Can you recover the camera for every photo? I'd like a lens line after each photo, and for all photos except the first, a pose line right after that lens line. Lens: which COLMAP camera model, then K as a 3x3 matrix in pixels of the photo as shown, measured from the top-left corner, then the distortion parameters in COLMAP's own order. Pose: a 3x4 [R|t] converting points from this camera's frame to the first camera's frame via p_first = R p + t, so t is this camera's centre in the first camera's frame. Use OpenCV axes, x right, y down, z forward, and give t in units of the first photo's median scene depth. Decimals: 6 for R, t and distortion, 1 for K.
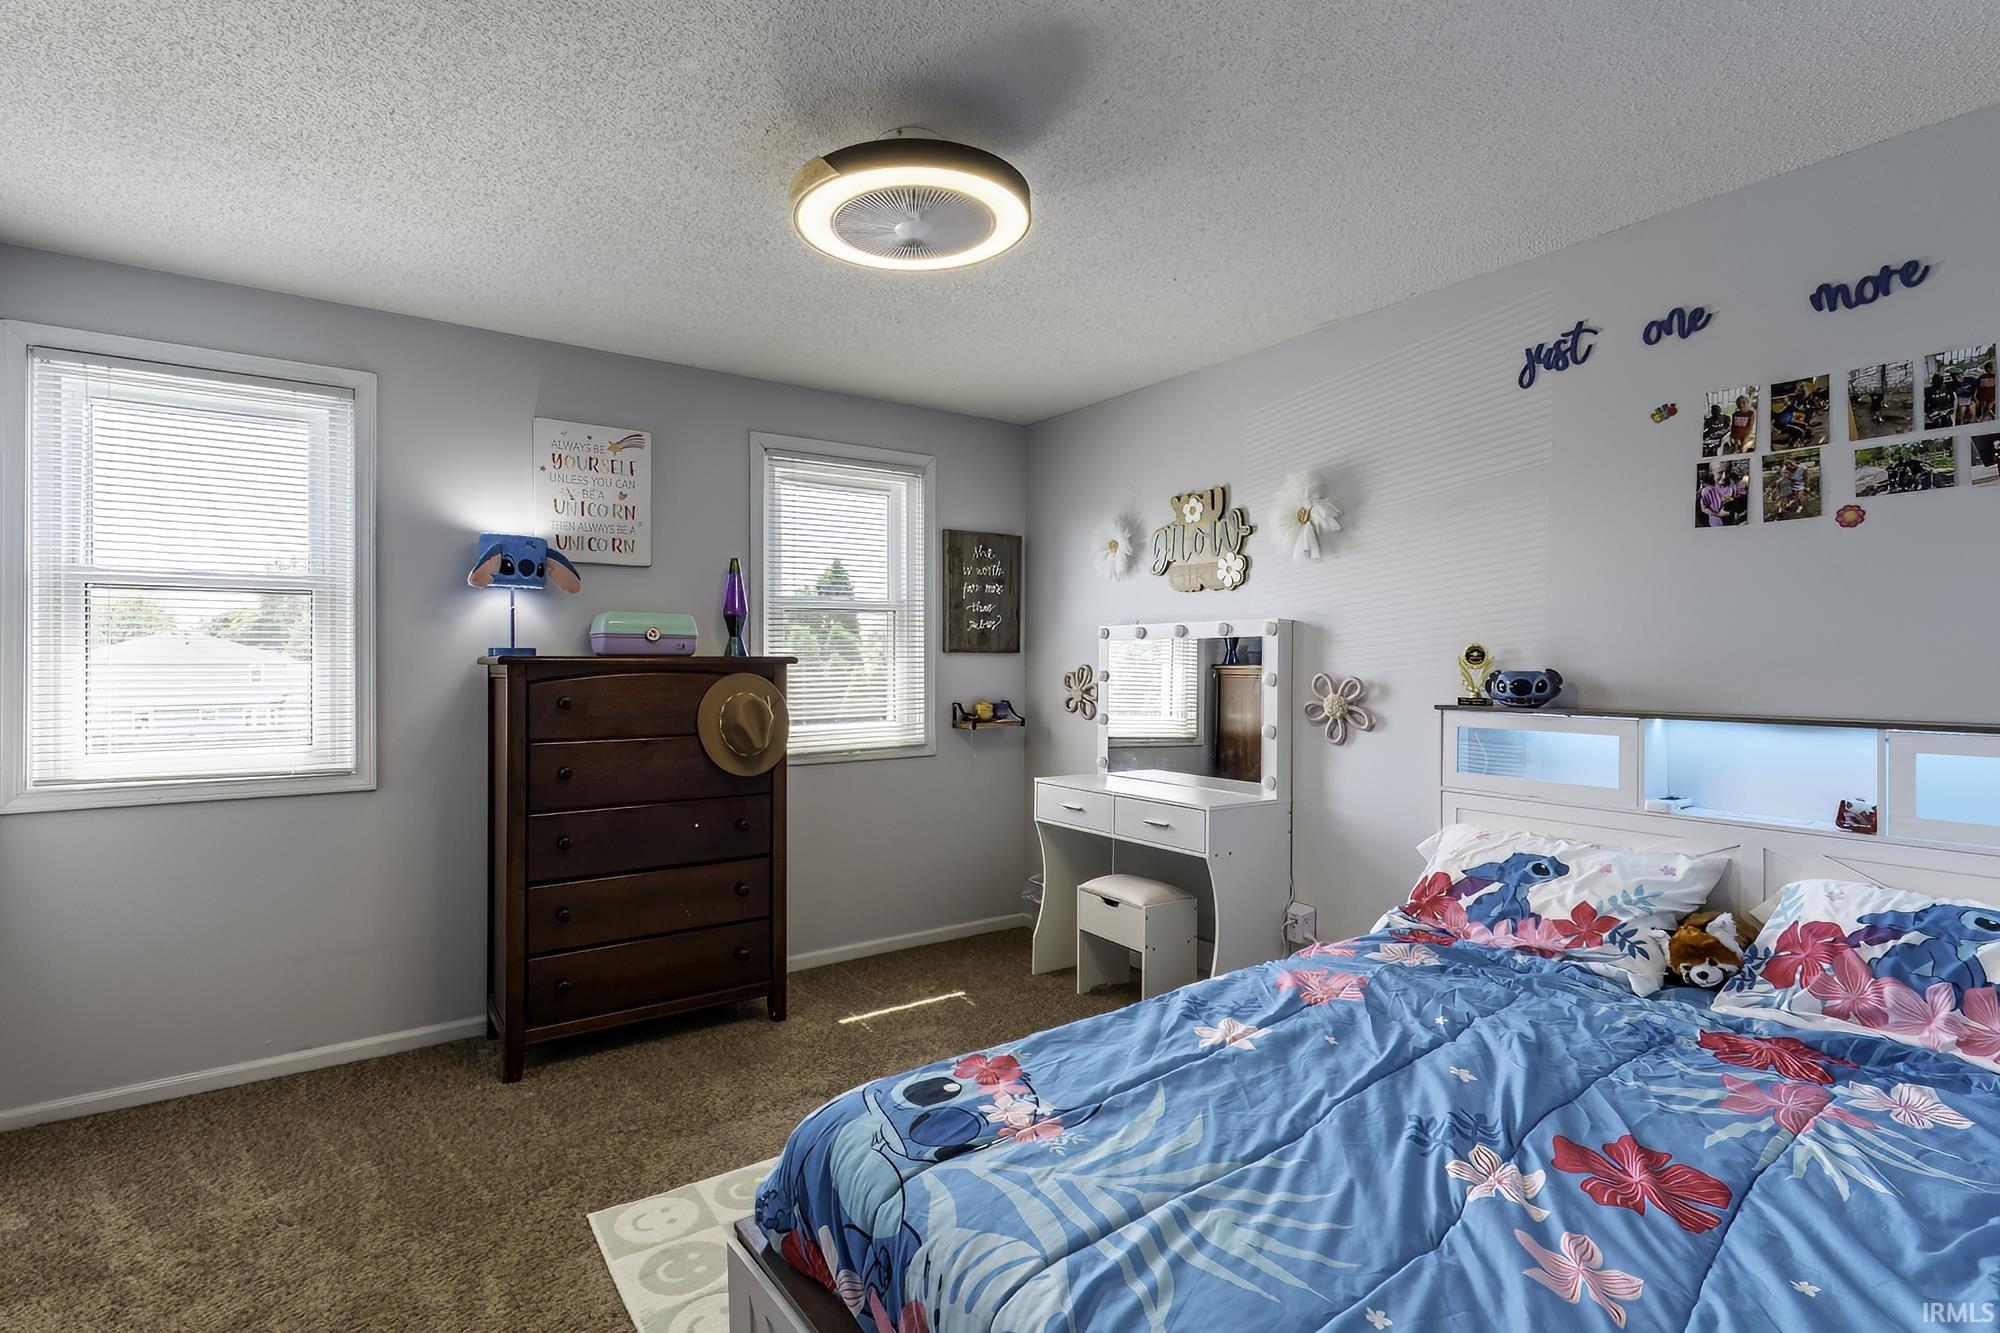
lens RADIAL K [[961.0, 0, 993.6], [0, 961.0, 660.1], [0, 0, 1]] dist [0.001884, -0.000879]
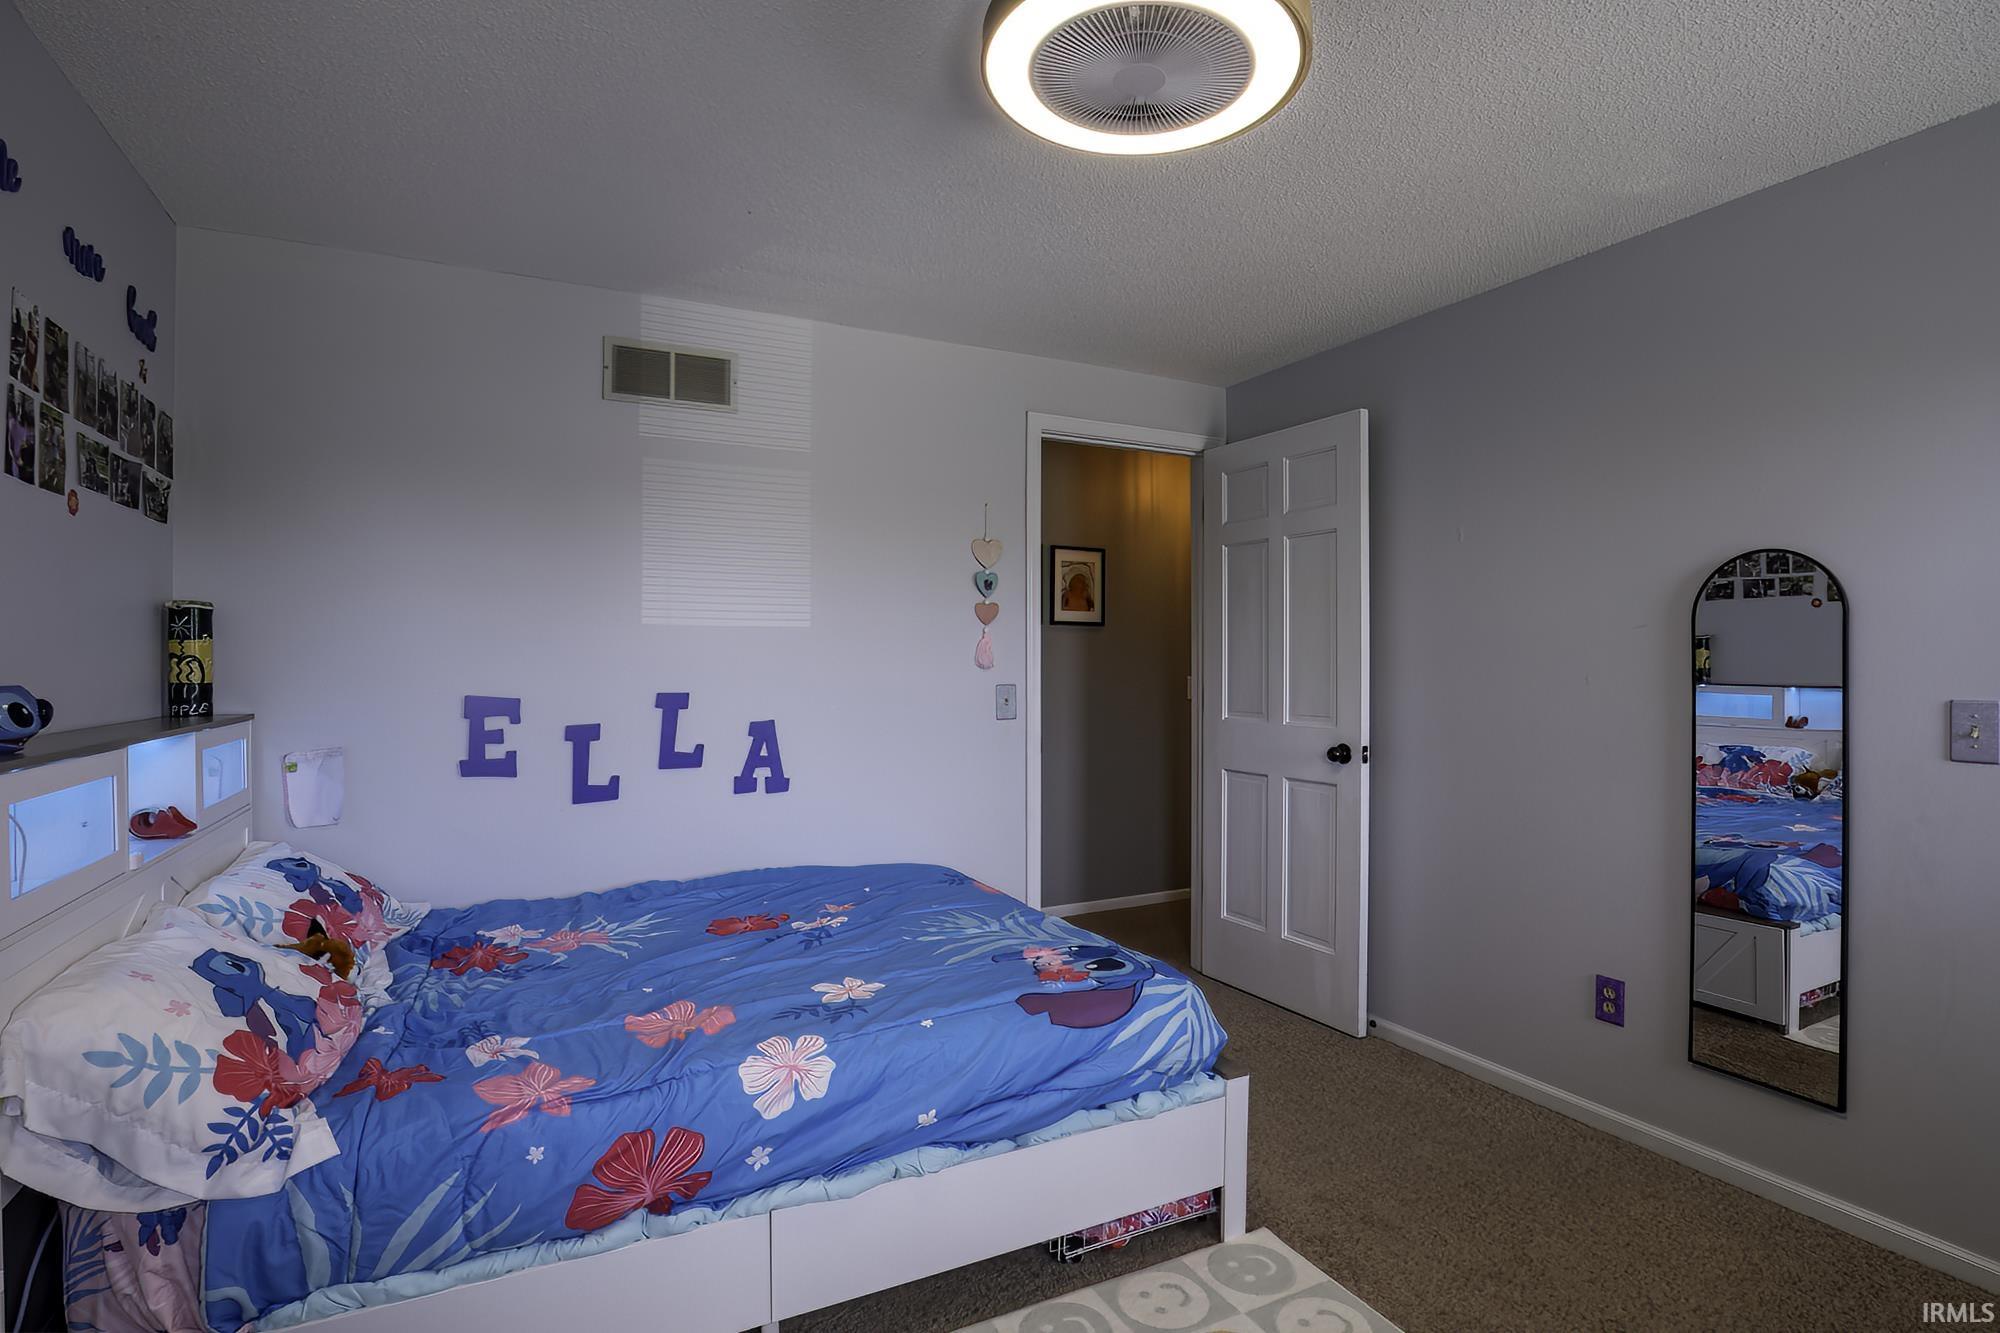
lens RADIAL K [[961.0, 0, 993.6], [0, 961.0, 660.1], [0, 0, 1]] dist [0.001884, -0.000879]
pose [[-0.988796, 0.000860, 0.149270, -0.112556], [0.001001, 0.999999, 0.000873, -0.013665], [-0.149269, 0.001012, -0.988796, 2.439537]]
